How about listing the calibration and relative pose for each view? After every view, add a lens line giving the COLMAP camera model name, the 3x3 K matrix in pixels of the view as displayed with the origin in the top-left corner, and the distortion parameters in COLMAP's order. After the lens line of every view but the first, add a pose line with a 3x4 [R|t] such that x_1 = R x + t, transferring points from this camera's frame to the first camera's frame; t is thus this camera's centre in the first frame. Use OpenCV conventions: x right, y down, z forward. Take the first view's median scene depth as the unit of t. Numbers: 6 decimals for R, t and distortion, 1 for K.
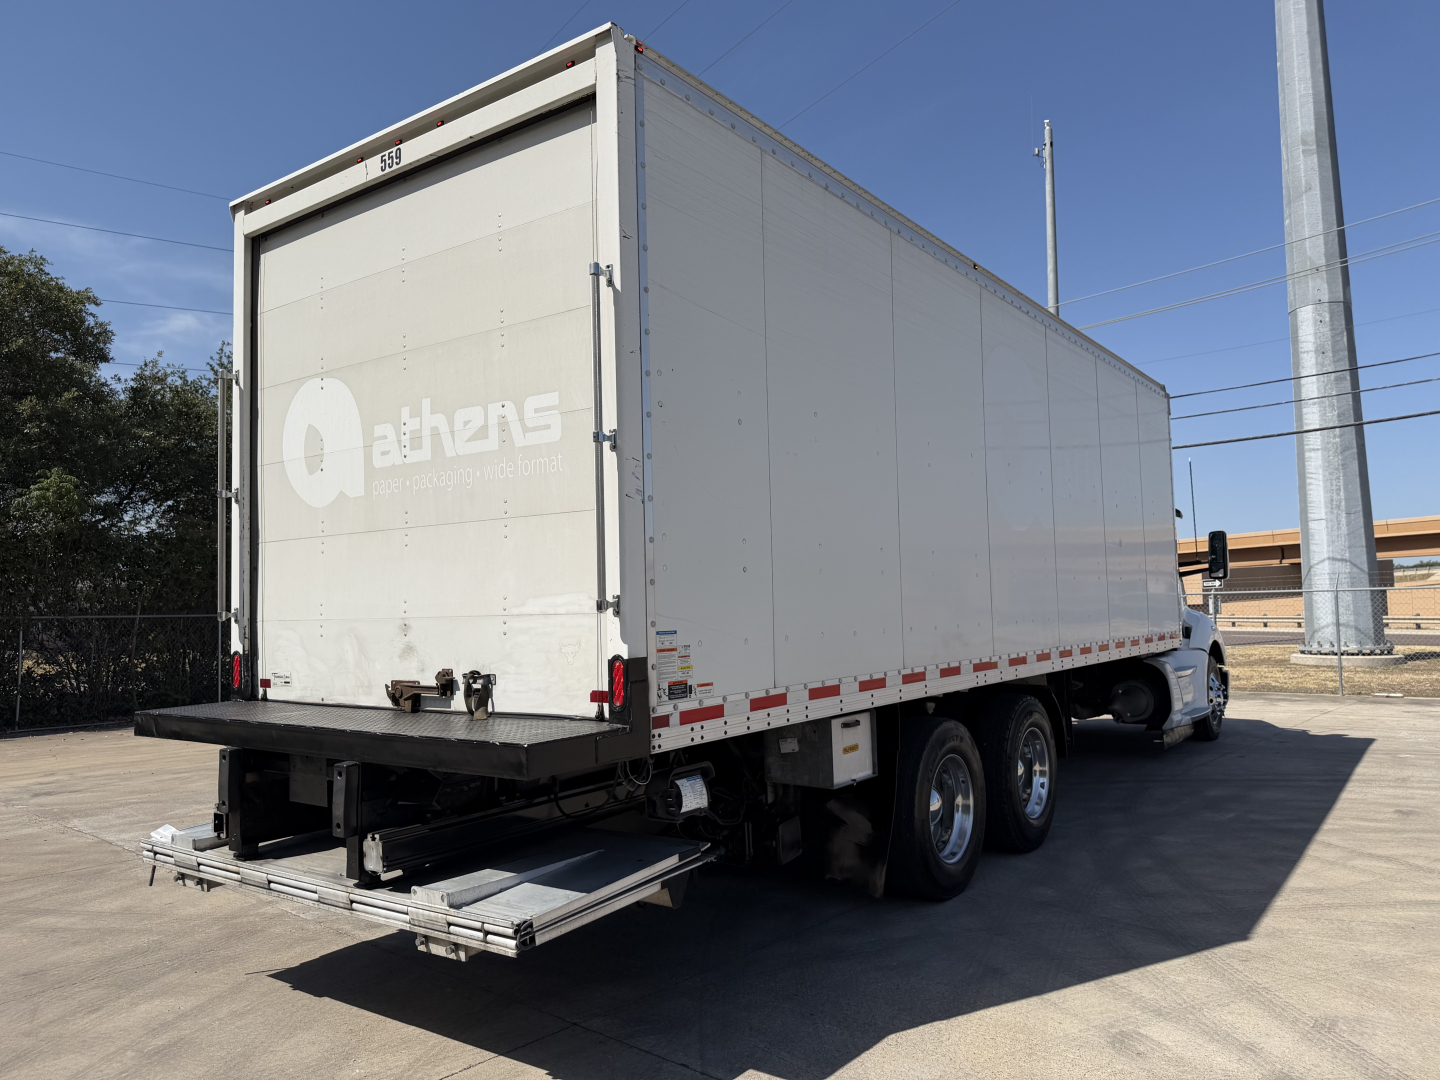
lens RADIAL K [[1006.3, 0, 725.9], [0, 1006.3, 543.1], [0, 0, 1]] dist [0.101713, -0.141538]
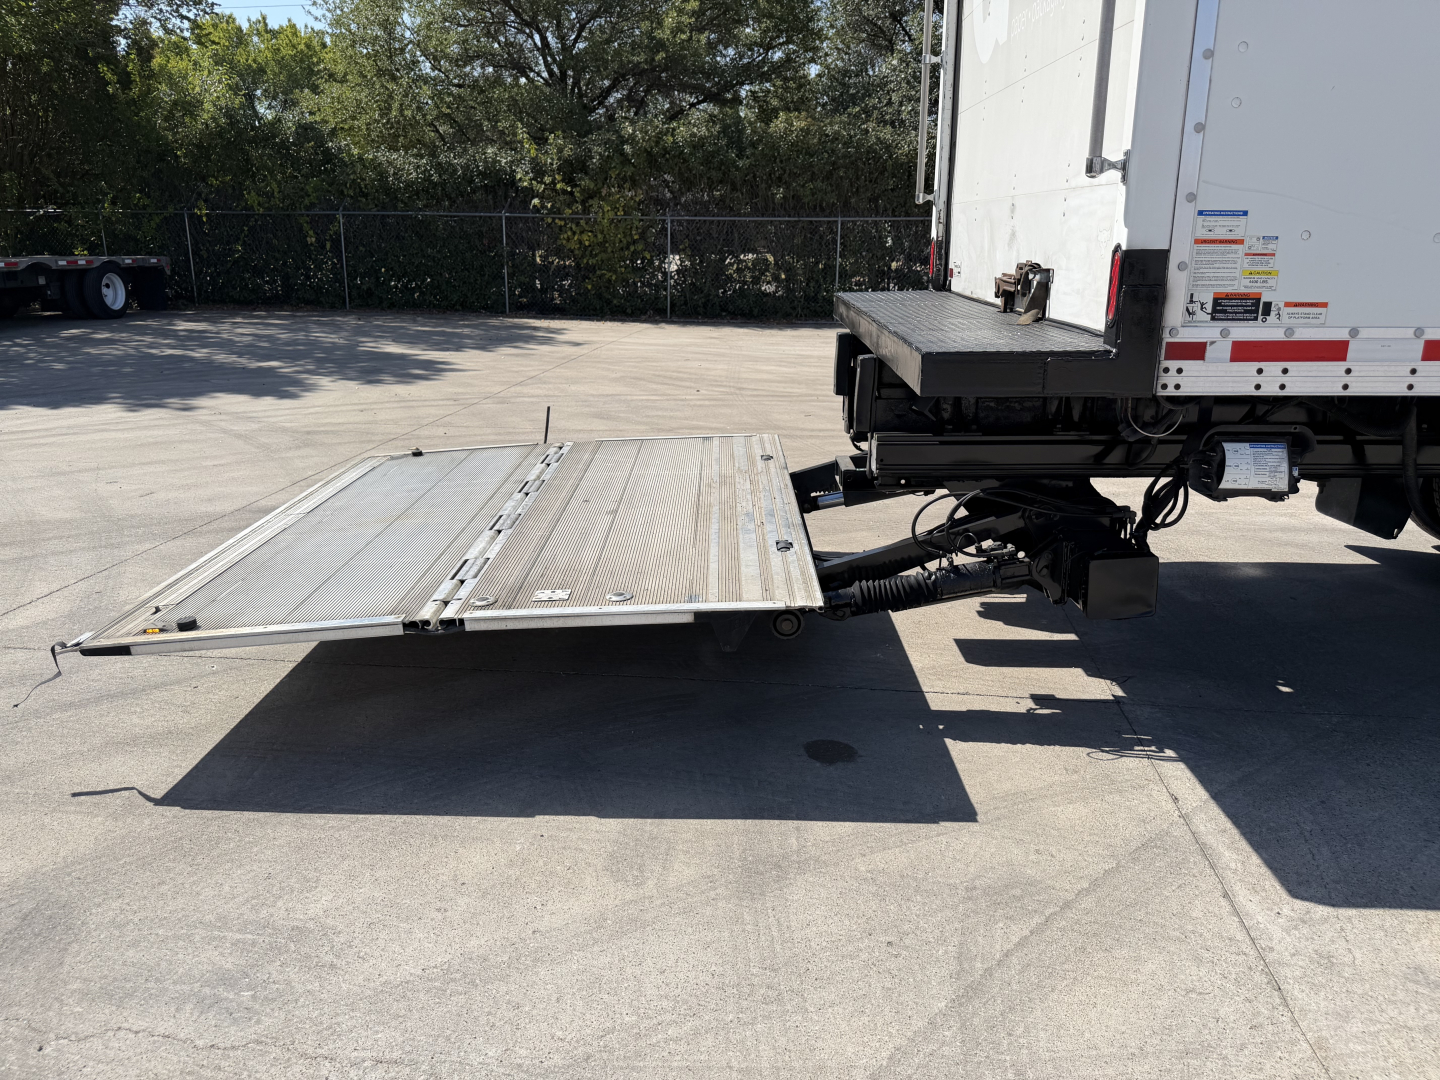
lens RADIAL K [[1019.2, 0, 723.4], [0, 1019.2, 509.2], [0, 0, 1]] dist [0.060080, -0.083331]
pose [[0.570390, 0.240327, -0.785429, 0.273269], [0.032853, 0.948797, 0.314173, 0.044534], [0.820717, -0.205005, 0.533289, 0.310174]]
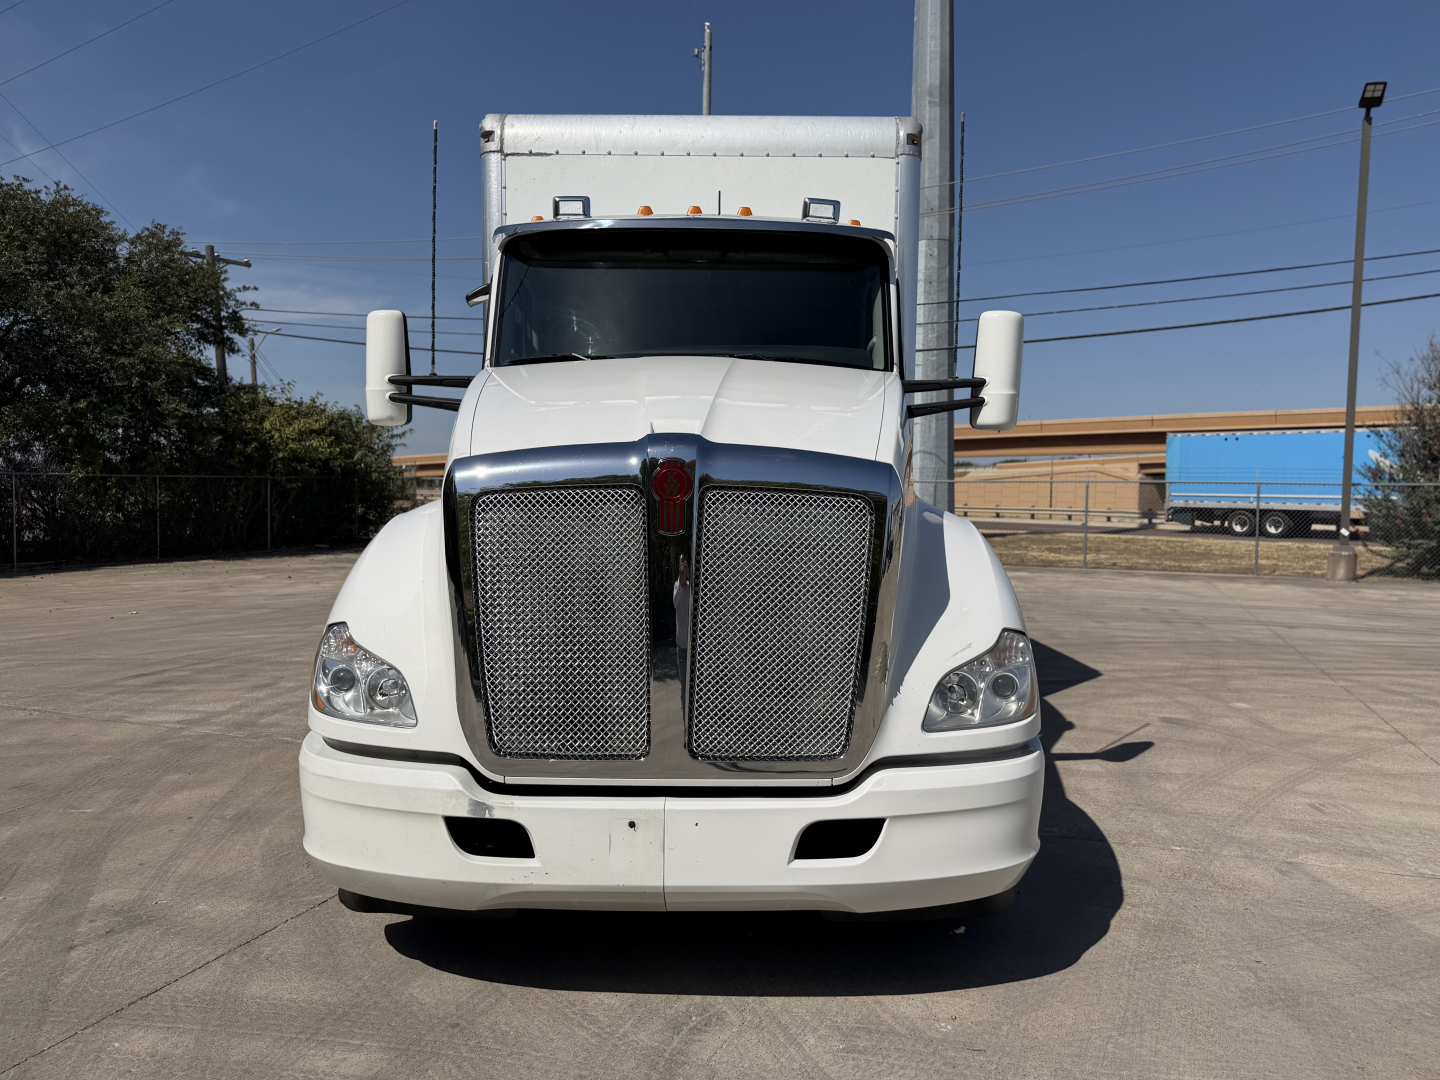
lens RADIAL K [[1026.5, 0, 720.0], [0, 1026.5, 540.0], [0, 0, 1]] dist [-0.000213, -0.006982]
pose [[0.931494, 0.011705, 0.363568, -0.431453], [-0.052730, 0.993270, 0.103122, 0.008976], [-0.359914, -0.115228, 0.925843, -0.281066]]
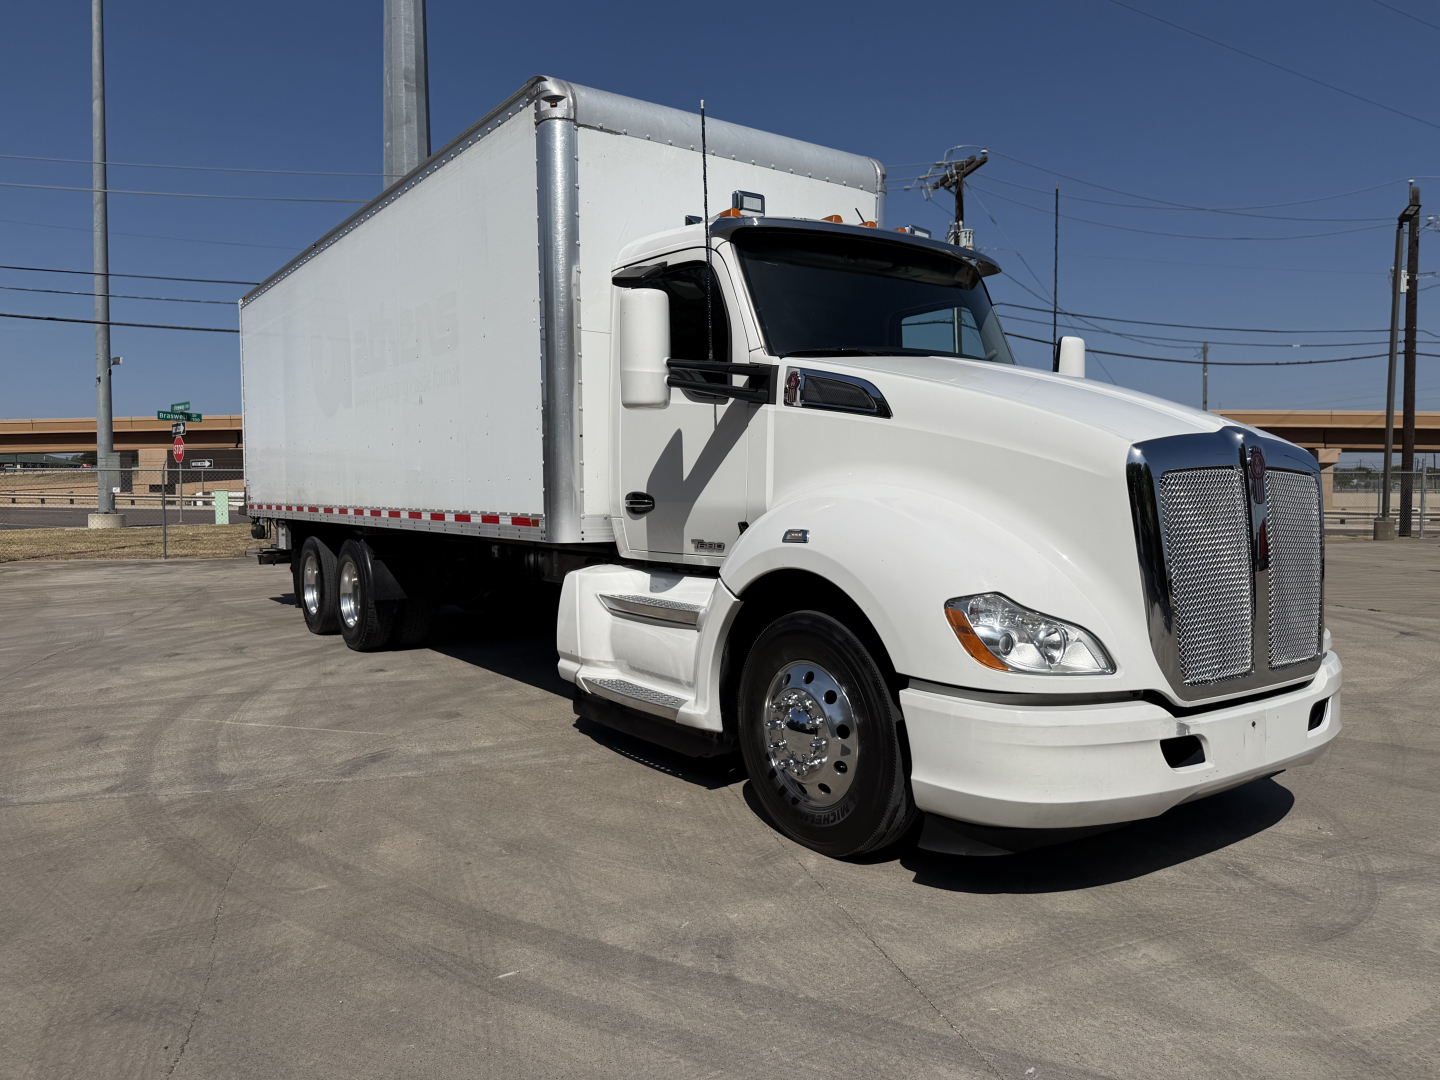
lens RADIAL K [[1017.2, 0, 720.0], [0, 1017.2, 540.0], [0, 0, 1]] dist [0.014584, -0.030700]
pose [[0.549699, -0.025645, 0.834969, -1.211797], [-0.066882, 0.994969, 0.074591, 0.071478], [-0.832681, -0.096847, 0.545218, 0.246732]]
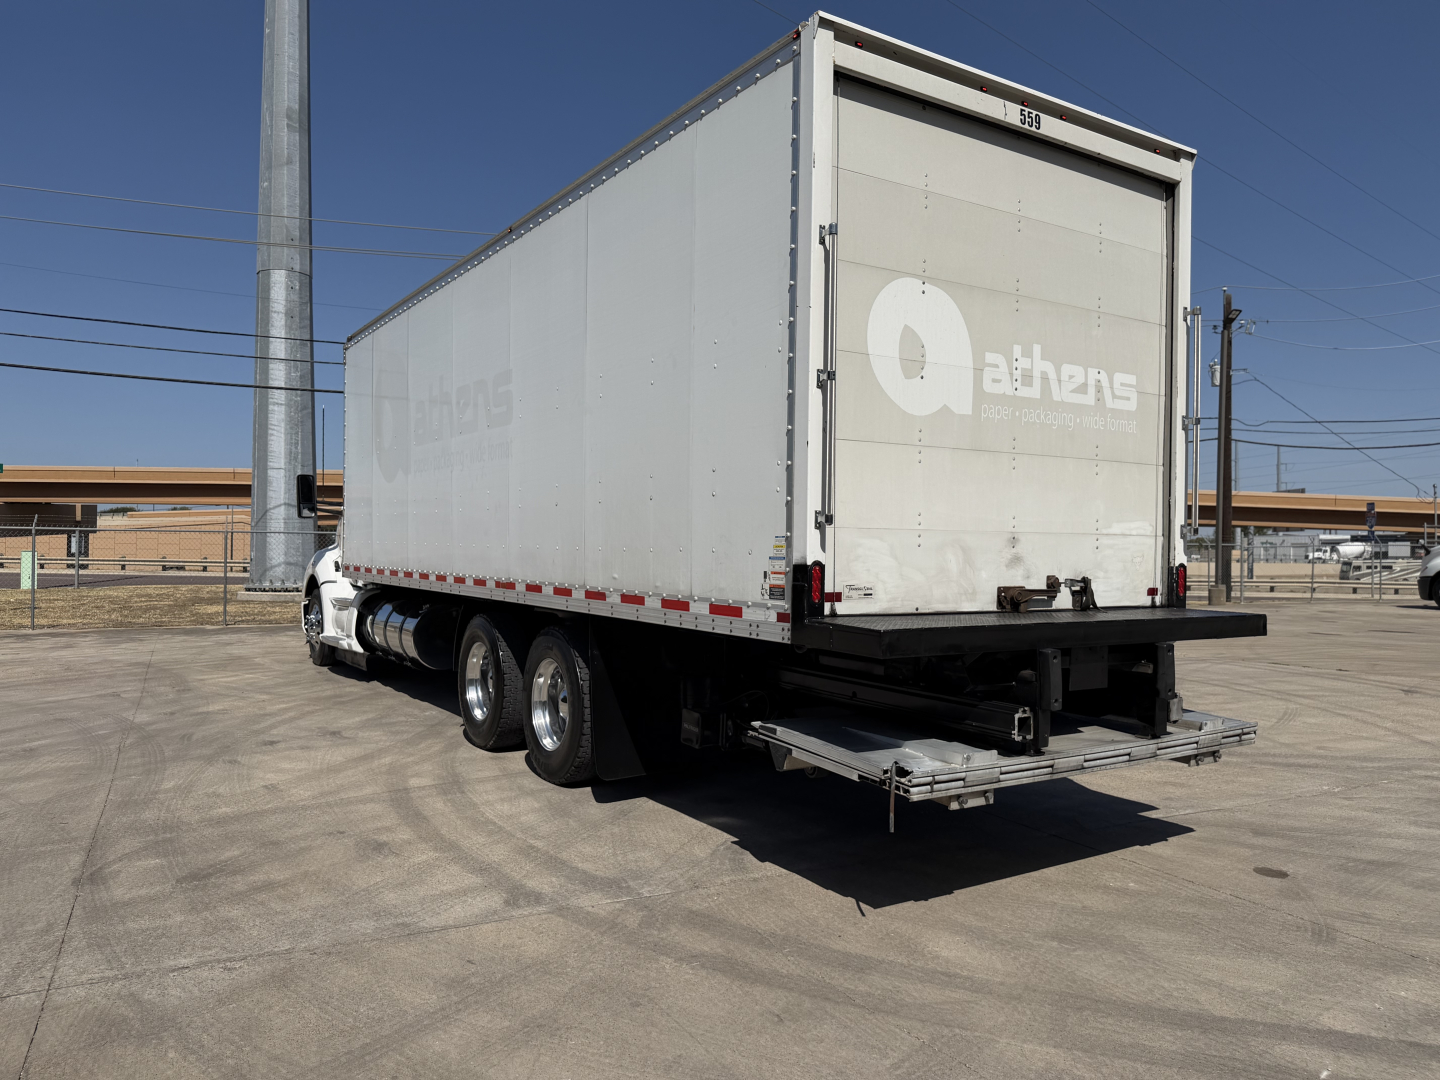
lens RADIAL K [[1006.8, 0, 718.4], [0, 1006.8, 537.5], [0, 0, 1]] dist [0.130678, -0.220186]
pose [[0.369604, 0.035184, 0.928523, -1.516508], [-0.079748, 0.996797, -0.006026, 0.114488], [-0.925761, -0.071821, 0.371226, 0.895227]]
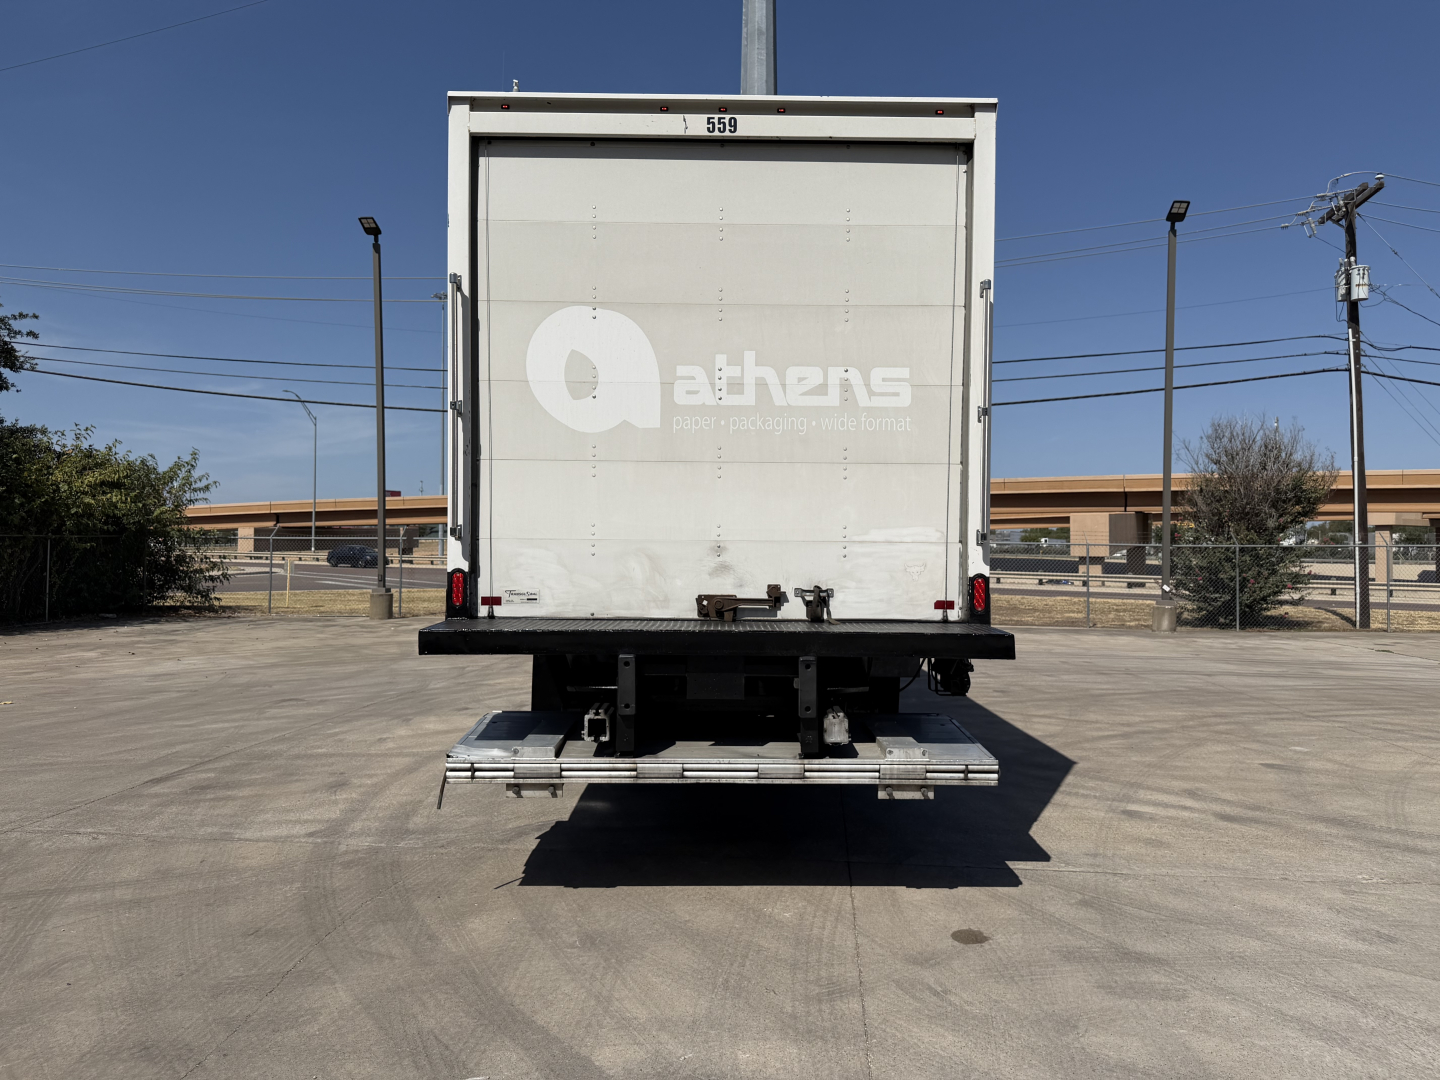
lens RADIAL K [[1019.2, 0, 723.4], [0, 1019.2, 509.2], [0, 0, 1]] dist [0.060080, -0.083331]
pose [[0.808313, 0.050605, 0.586574, -0.996849], [-0.064517, 0.997913, 0.002815, 0.035490], [-0.585207, -0.040119, 0.809891, 0.073300]]
